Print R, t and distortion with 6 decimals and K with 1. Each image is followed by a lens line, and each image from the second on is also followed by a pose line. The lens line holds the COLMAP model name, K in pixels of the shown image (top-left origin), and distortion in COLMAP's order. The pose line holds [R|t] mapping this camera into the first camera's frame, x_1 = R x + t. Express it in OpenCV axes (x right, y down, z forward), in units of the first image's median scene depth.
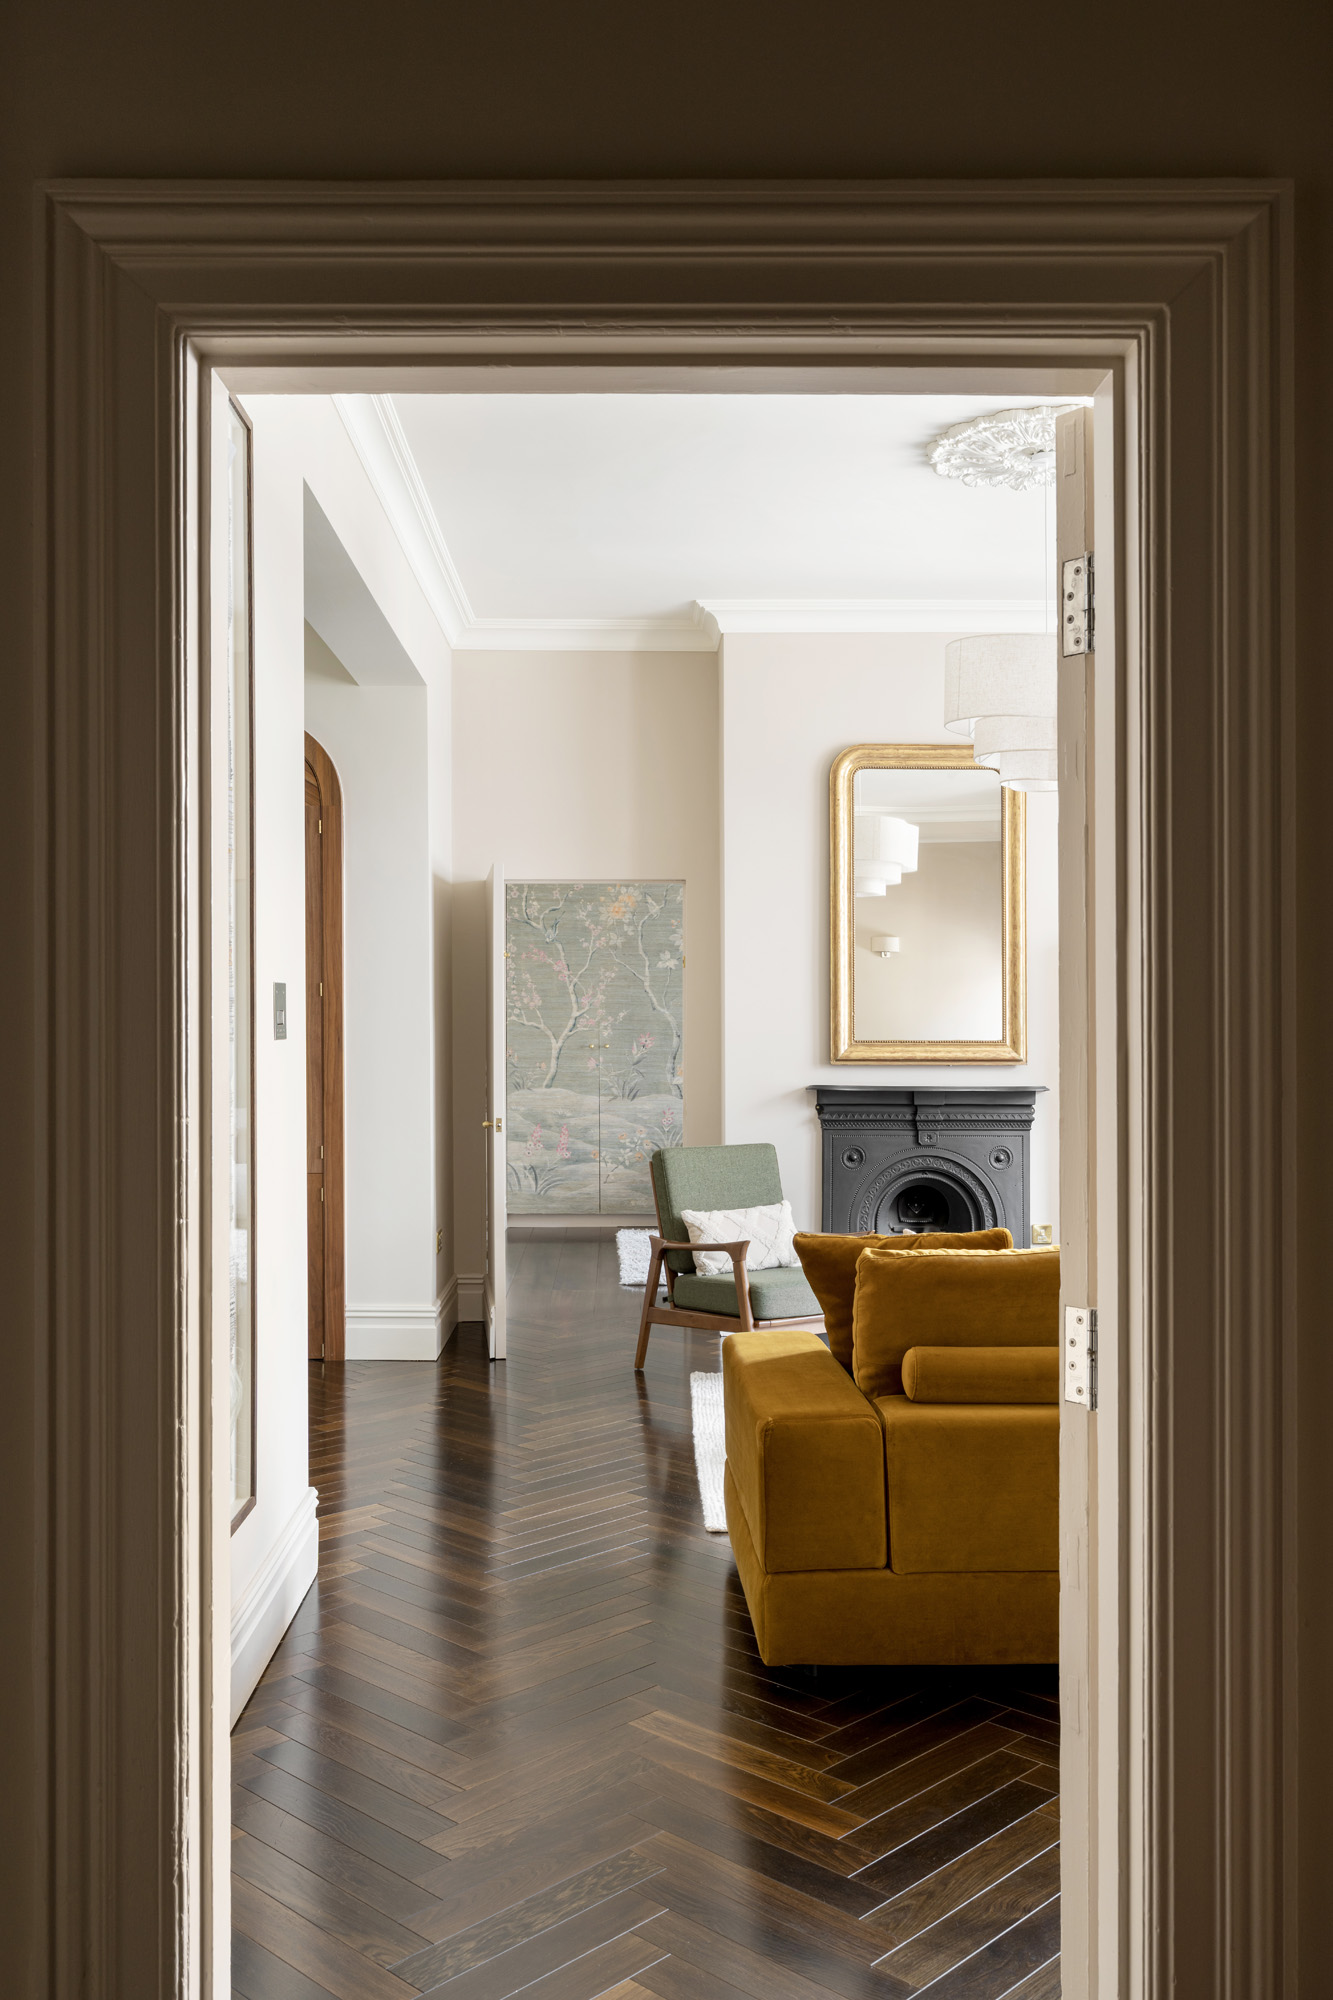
lens RADIAL K [[1707.0, 0, 650.3], [0, 1707.0, 1005.6], [0, 0, 1]] dist [-0.020301, -0.001378]
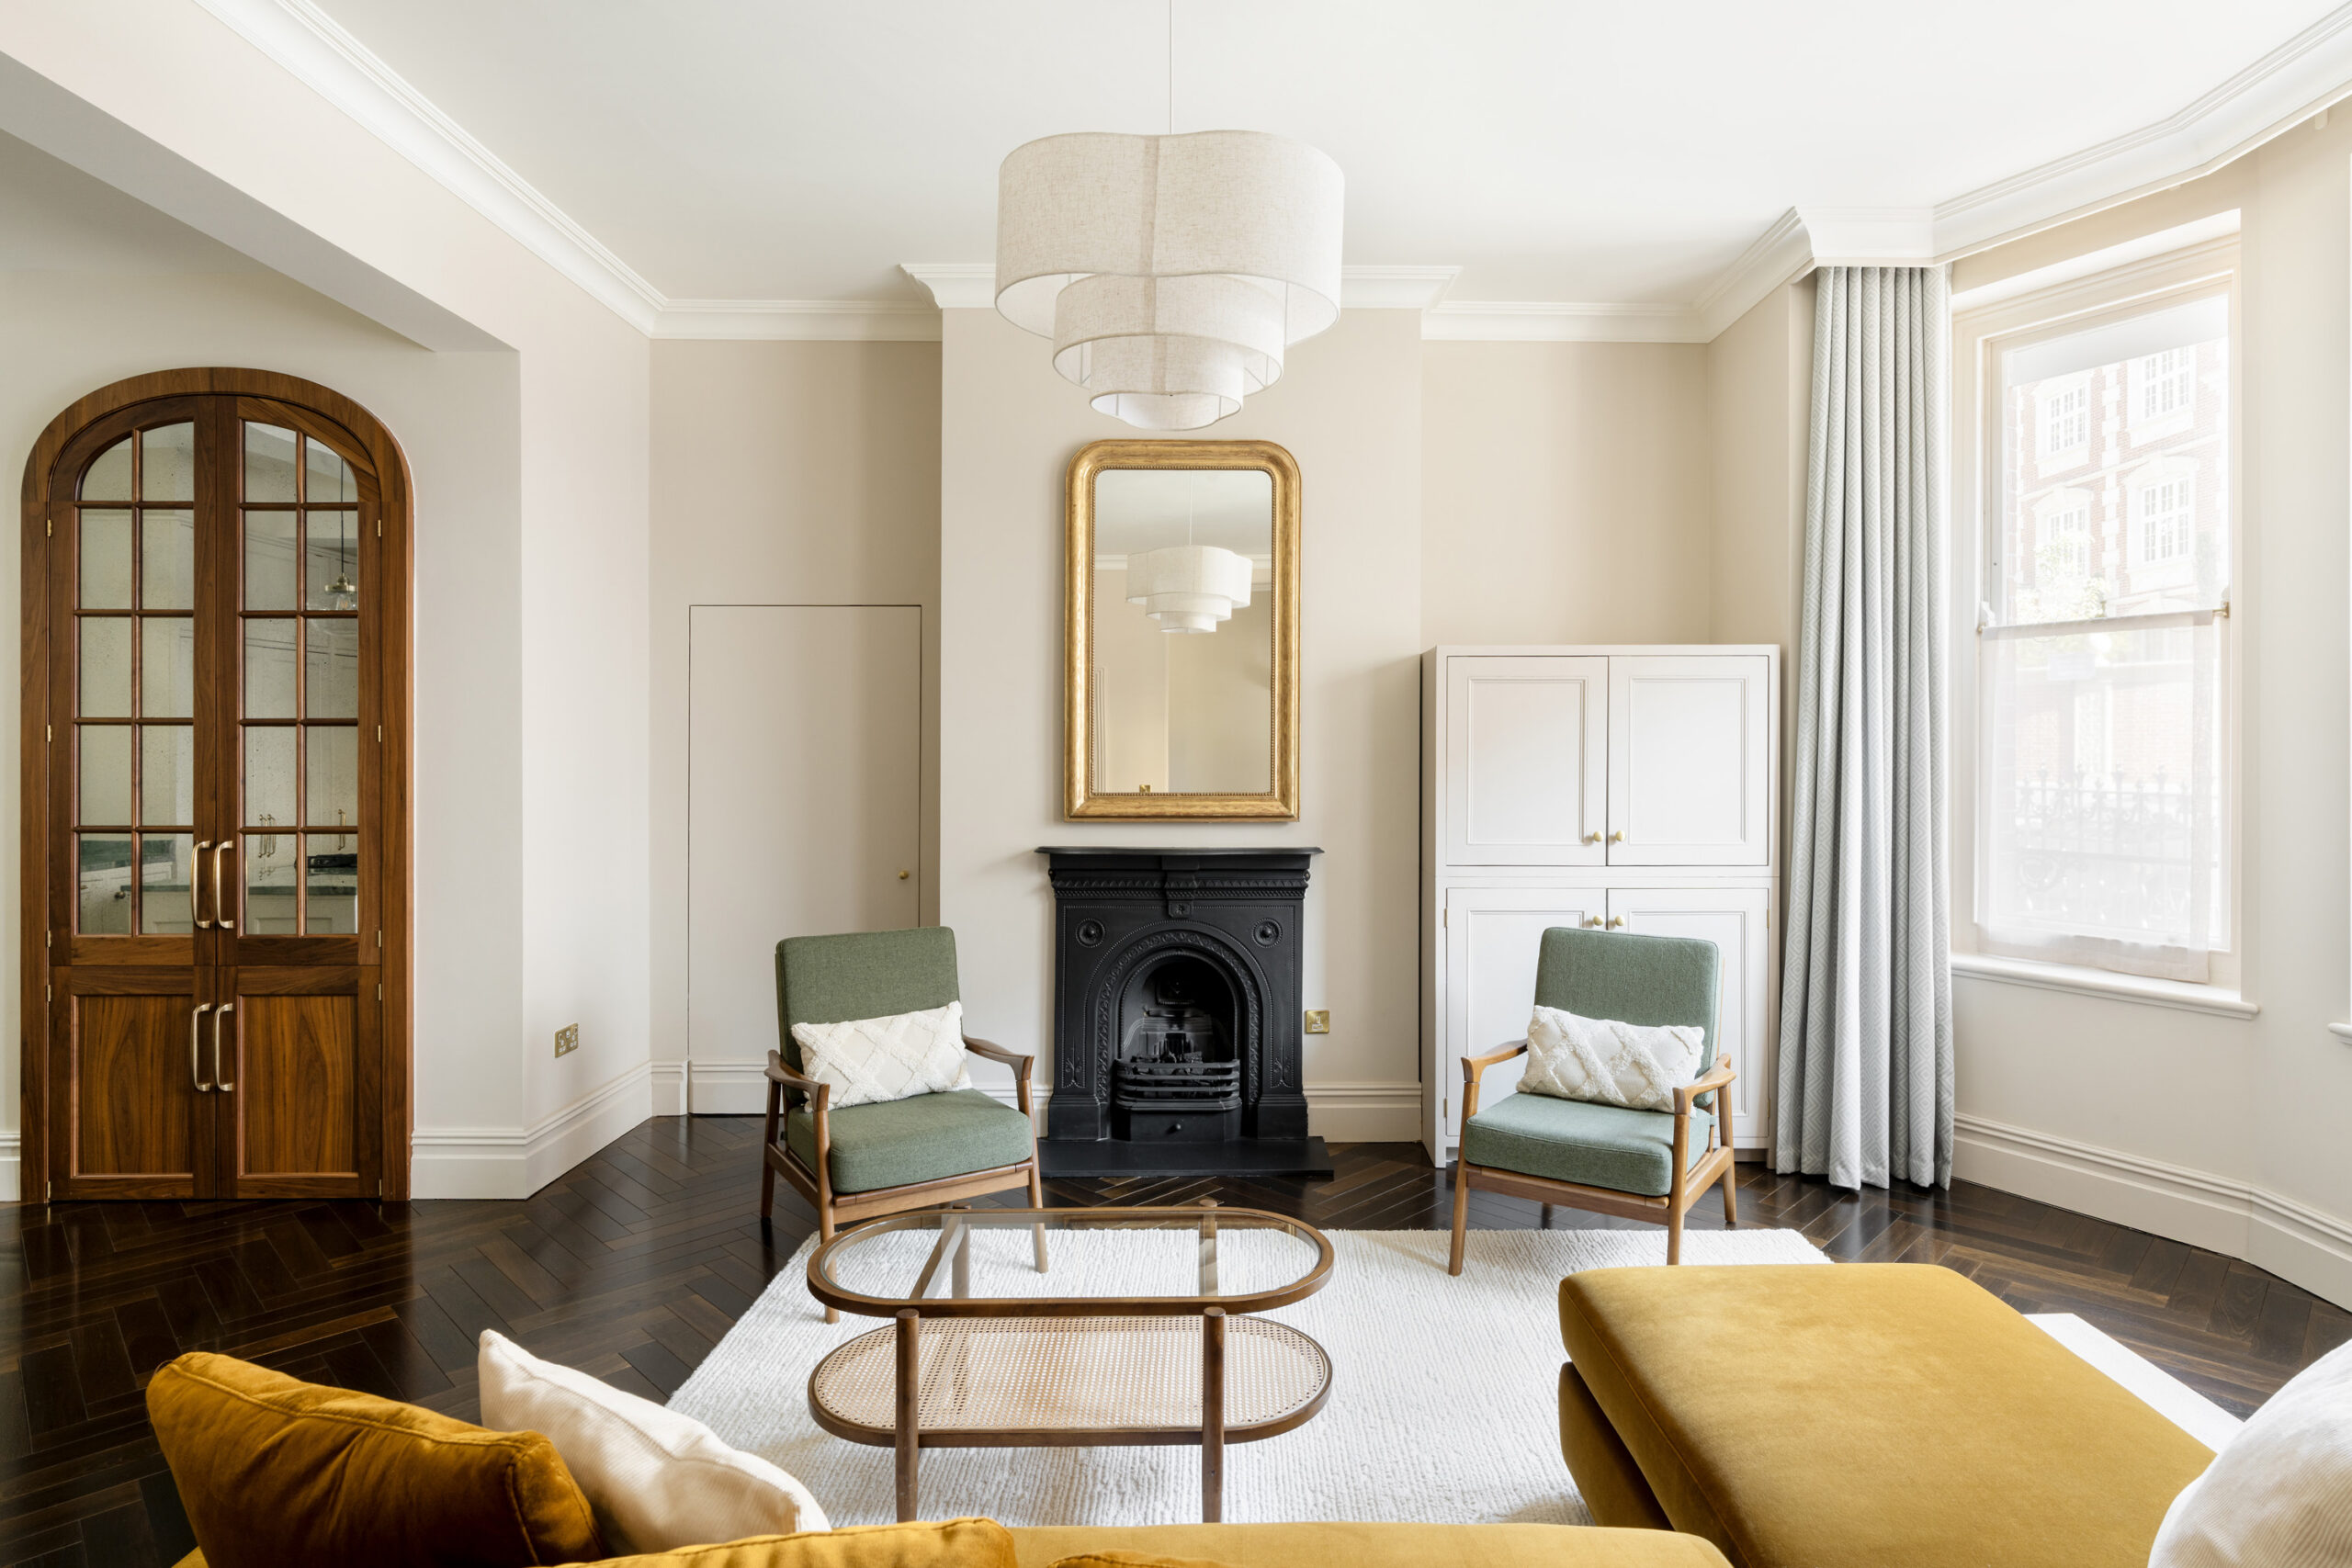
lens RADIAL K [[1246.9, 0, 1223.2], [0, 1246.9, 746.1], [0, 0, 1]] dist [-0.009418, 0.005420]
pose [[1.000000, -0.000411, 0.000140, 0.183680], [0.000410, 0.999971, 0.007598, -0.007236], [-0.000143, -0.007598, 0.999971, 0.387563]]
